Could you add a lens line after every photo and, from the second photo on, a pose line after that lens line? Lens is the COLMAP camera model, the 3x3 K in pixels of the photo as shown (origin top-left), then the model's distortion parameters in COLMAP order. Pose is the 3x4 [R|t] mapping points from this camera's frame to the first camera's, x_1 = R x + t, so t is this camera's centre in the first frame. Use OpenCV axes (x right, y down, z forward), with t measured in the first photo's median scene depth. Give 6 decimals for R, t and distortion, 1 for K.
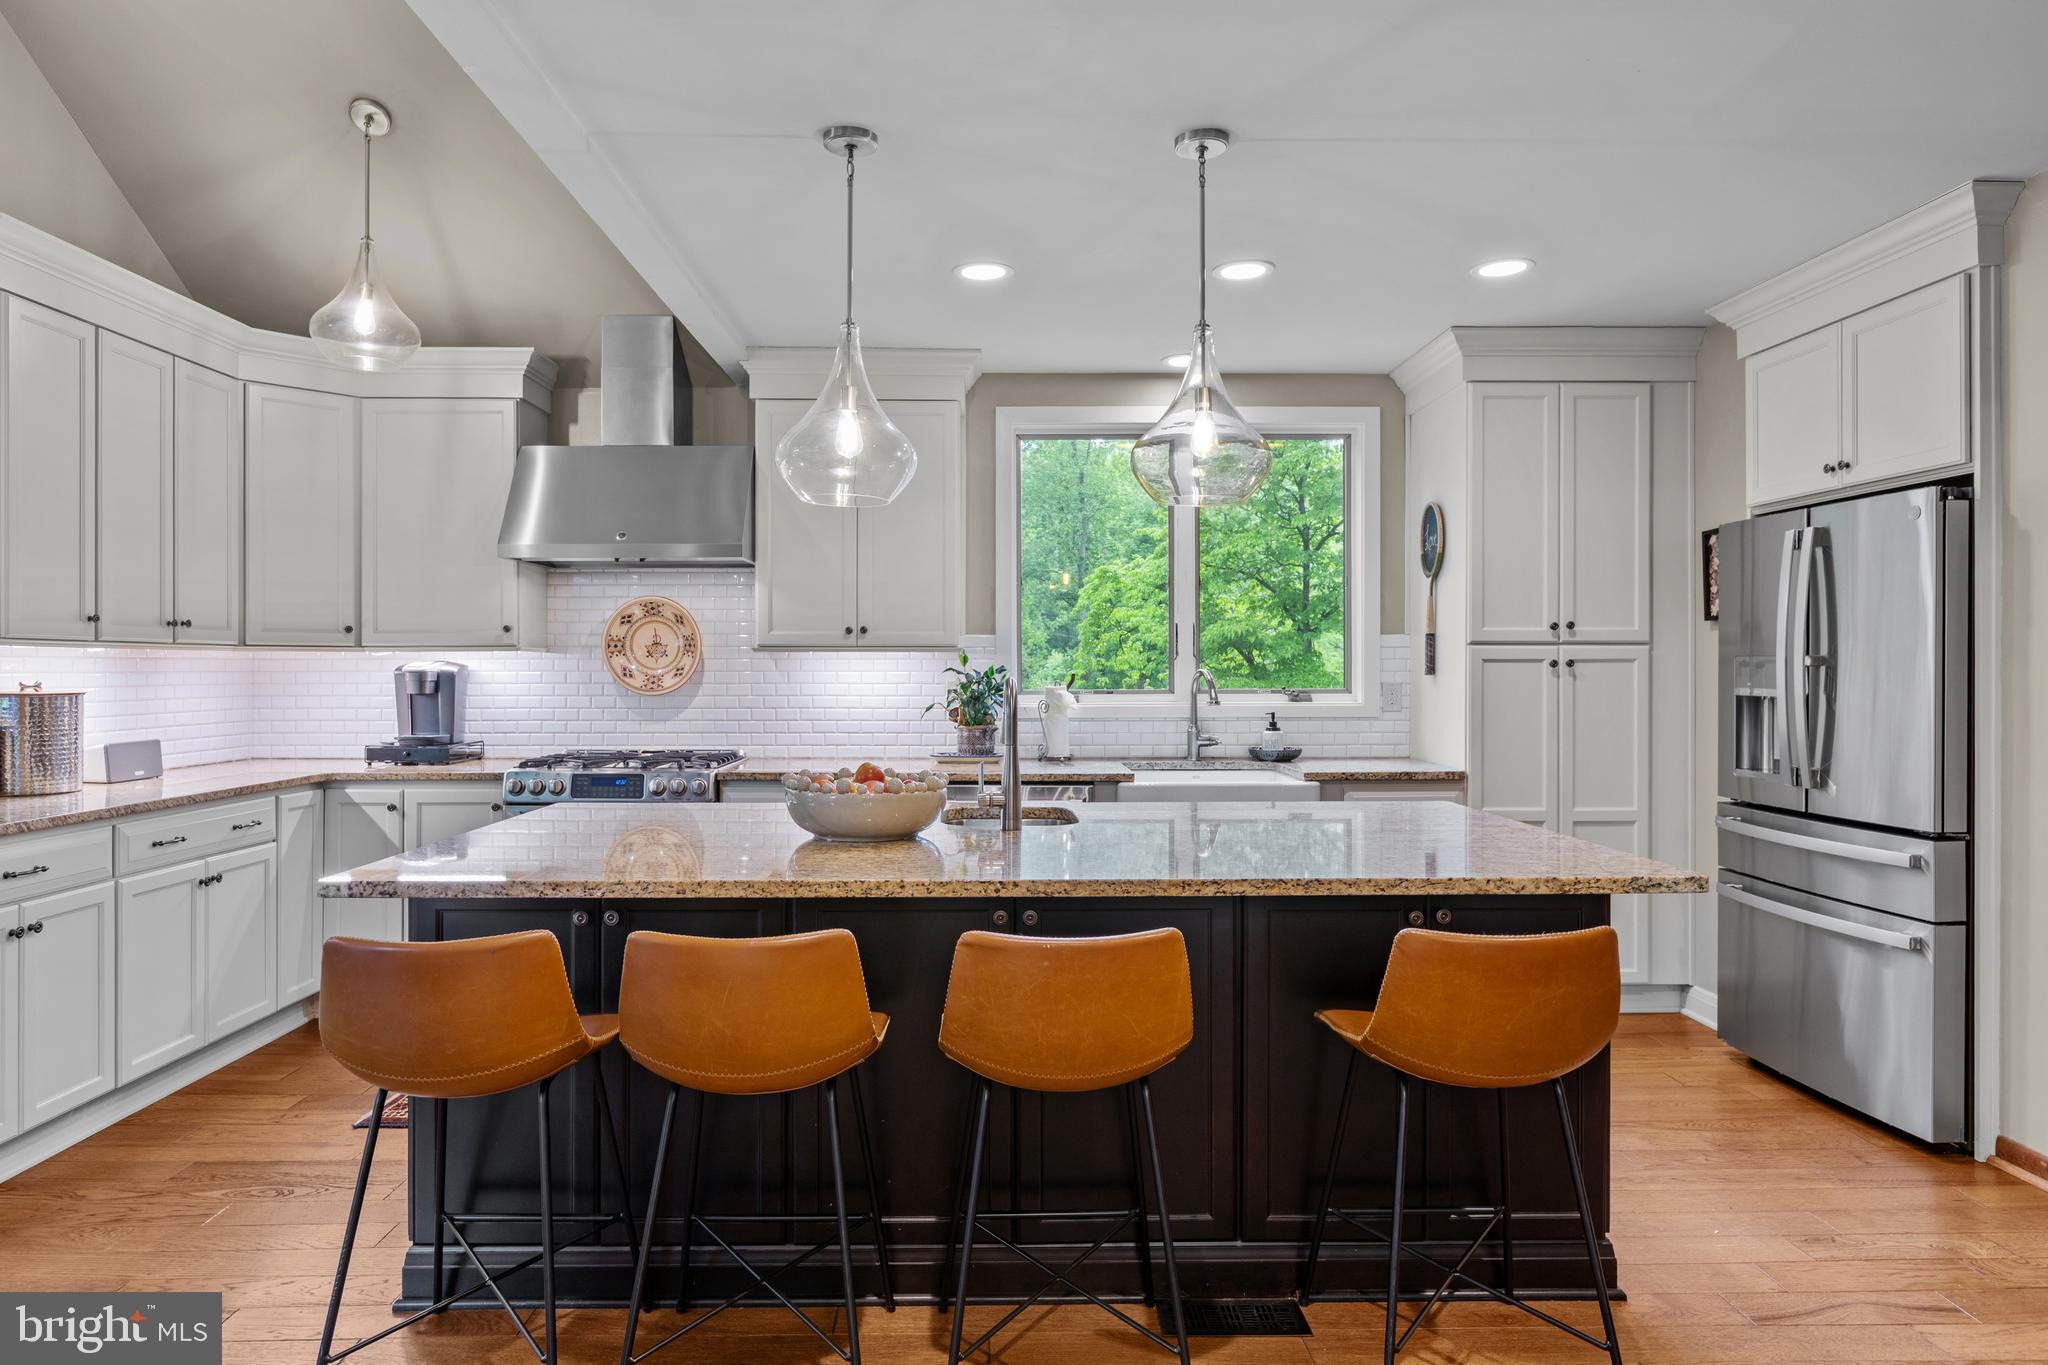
lens RADIAL K [[1225.4, 0, 1018.4], [0, 1225.4, 674.5], [0, 0, 1]] dist [-0.005520, -0.003256]
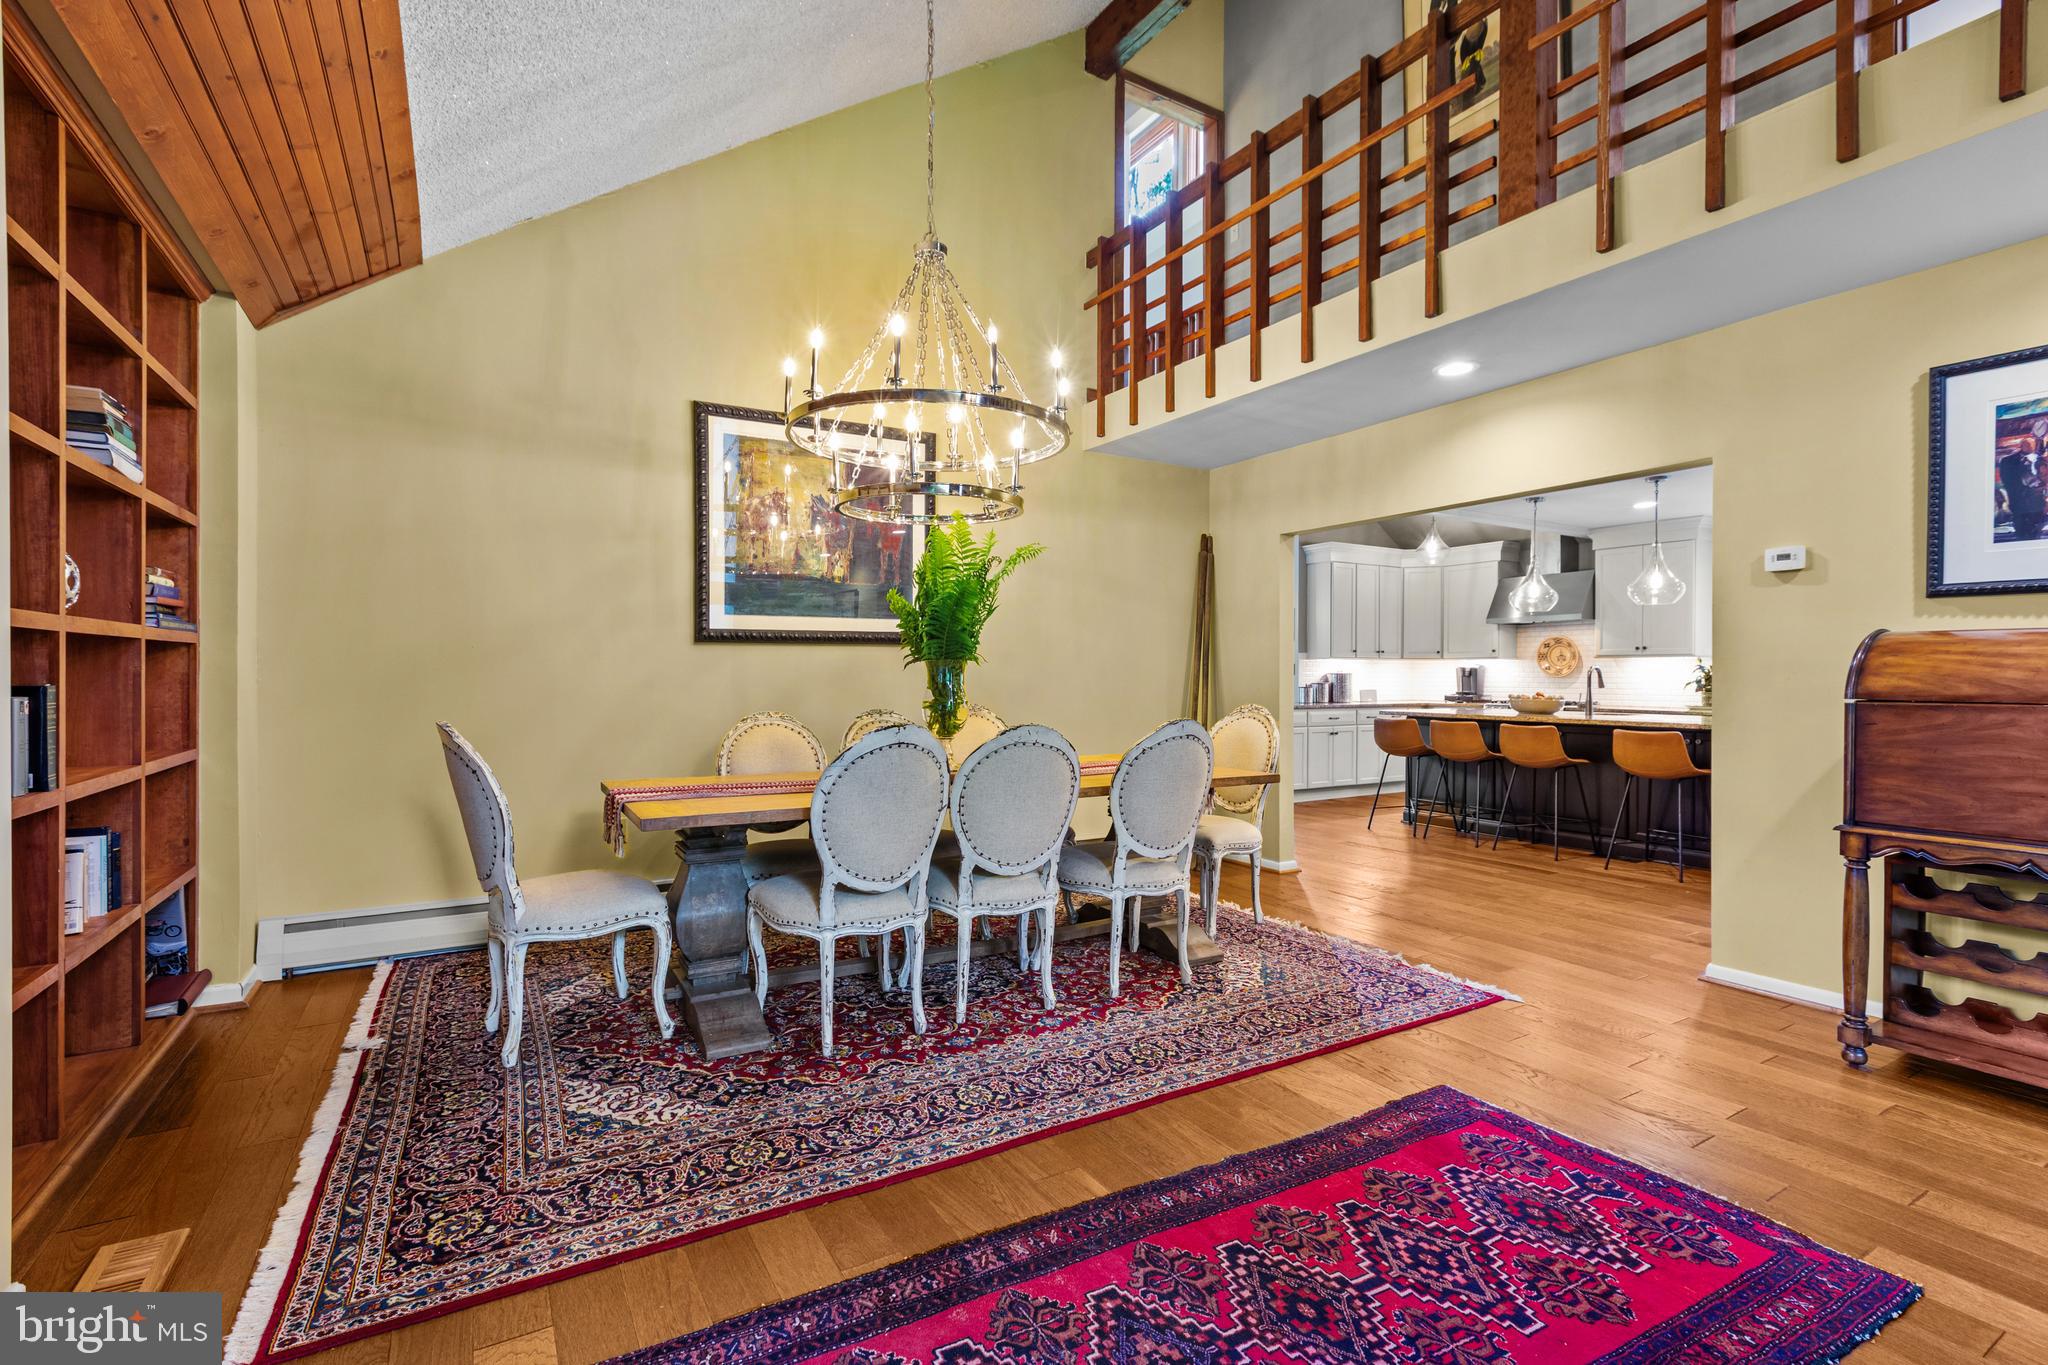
lens RADIAL K [[914.9, 0, 1024.0], [0, 914.9, 682.5], [0, 0, 1]] dist [0.000910, -0.000791]
pose [[0.488013, 0.009271, -0.872787, 0.868083], [-0.007452, 0.999951, 0.006455, 0.027316], [0.872804, 0.003354, 0.488058, -0.893080]]
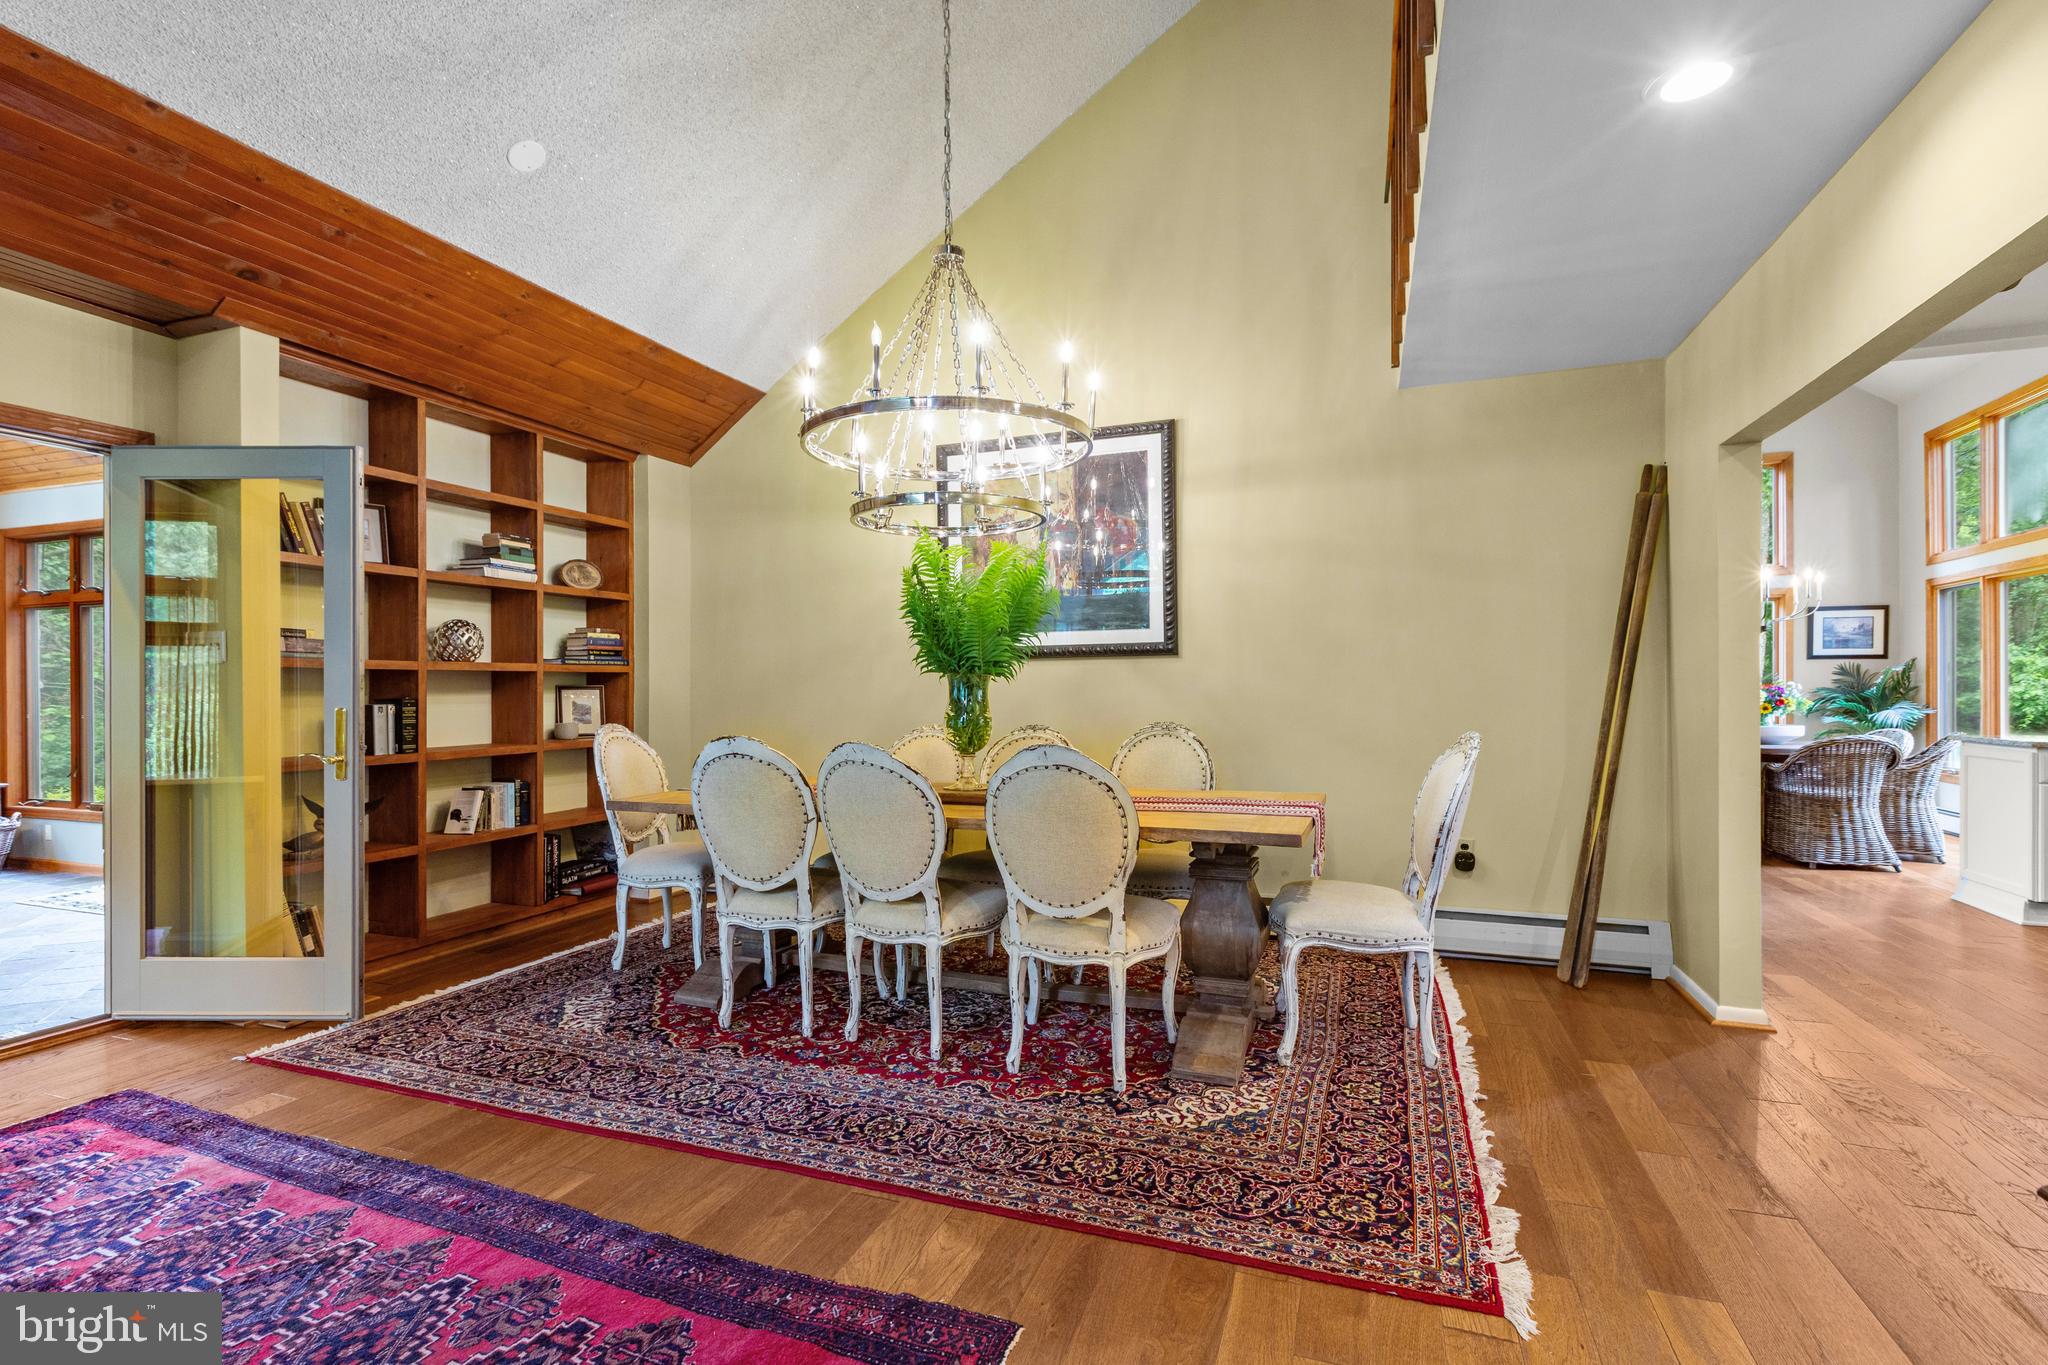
lens RADIAL K [[930.1, 0, 1025.0], [0, 930.1, 689.5], [0, 0, 1]] dist [0.002019, -0.000568]
pose [[-0.363341, 0.002096, -0.931654, 0.845110], [0.000140, 0.999998, 0.002195, 0.024646], [0.931656, 0.000667, -0.363340, -0.232859]]
